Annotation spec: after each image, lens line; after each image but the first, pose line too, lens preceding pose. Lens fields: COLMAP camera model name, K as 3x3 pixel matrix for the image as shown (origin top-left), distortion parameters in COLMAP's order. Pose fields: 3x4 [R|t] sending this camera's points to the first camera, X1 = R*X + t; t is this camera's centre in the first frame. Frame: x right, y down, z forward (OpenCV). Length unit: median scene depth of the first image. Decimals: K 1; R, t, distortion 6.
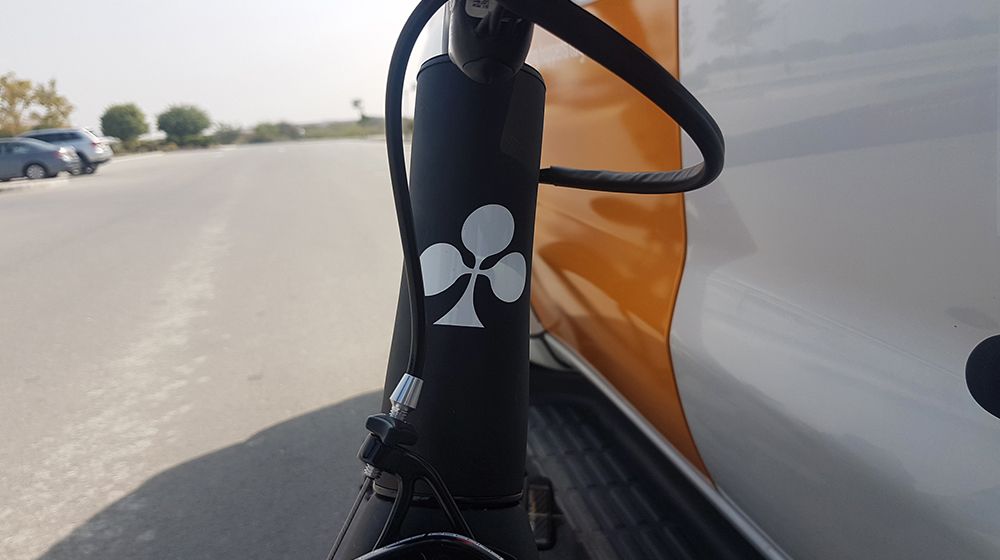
lens RADIAL K [[810.7, 0, 500.0], [0, 810.7, 280.0], [0, 0, 1]] dist [-0.004359, -0.012860]
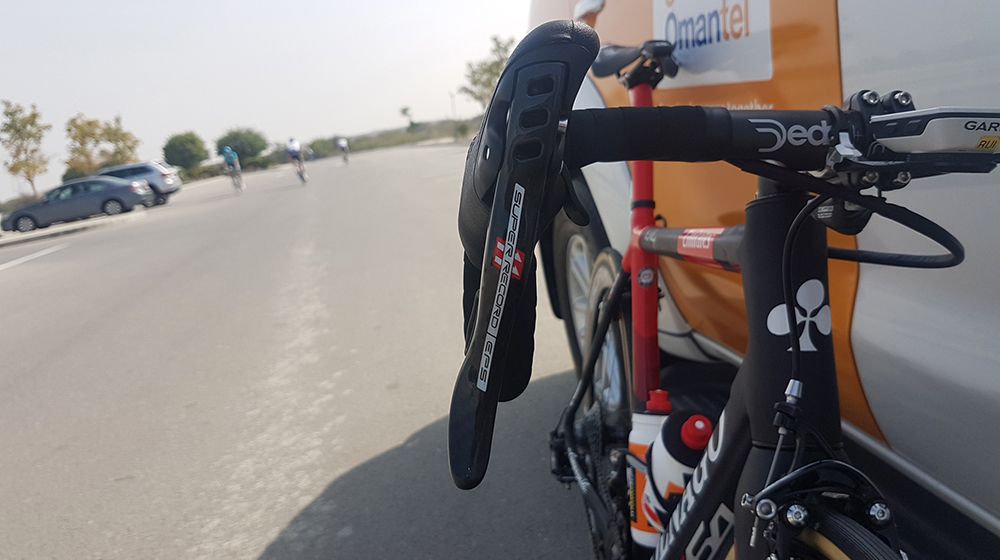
lens RADIAL K [[795.0, 0, 499.7], [0, 795.0, 268.6], [0, 0, 1]] dist [0.273496, -0.655363]
pose [[0.993908, -0.083491, -0.071945, -0.073206], [0.082964, 0.996499, -0.010287, -0.020540], [0.072552, 0.004256, 0.997356, -0.106511]]
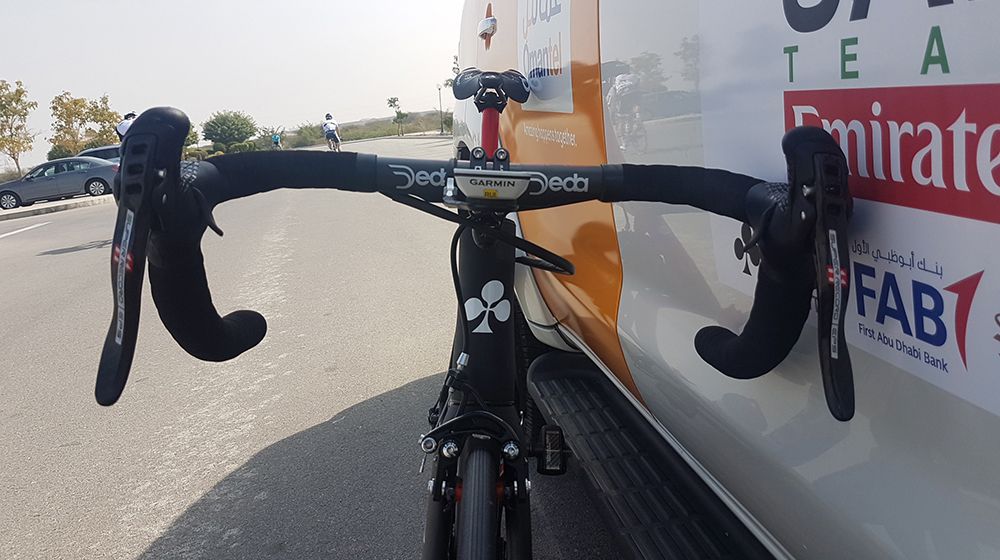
lens RADIAL K [[787.6, 0, 493.9], [0, 787.6, 291.2], [0, 0, 1]] dist [0.234980, -0.491559]
pose [[0.996911, -0.045672, -0.063889, 0.017903], [0.047464, 0.998513, 0.026810, -0.016375], [0.062569, -0.029760, 0.997597, -0.170253]]
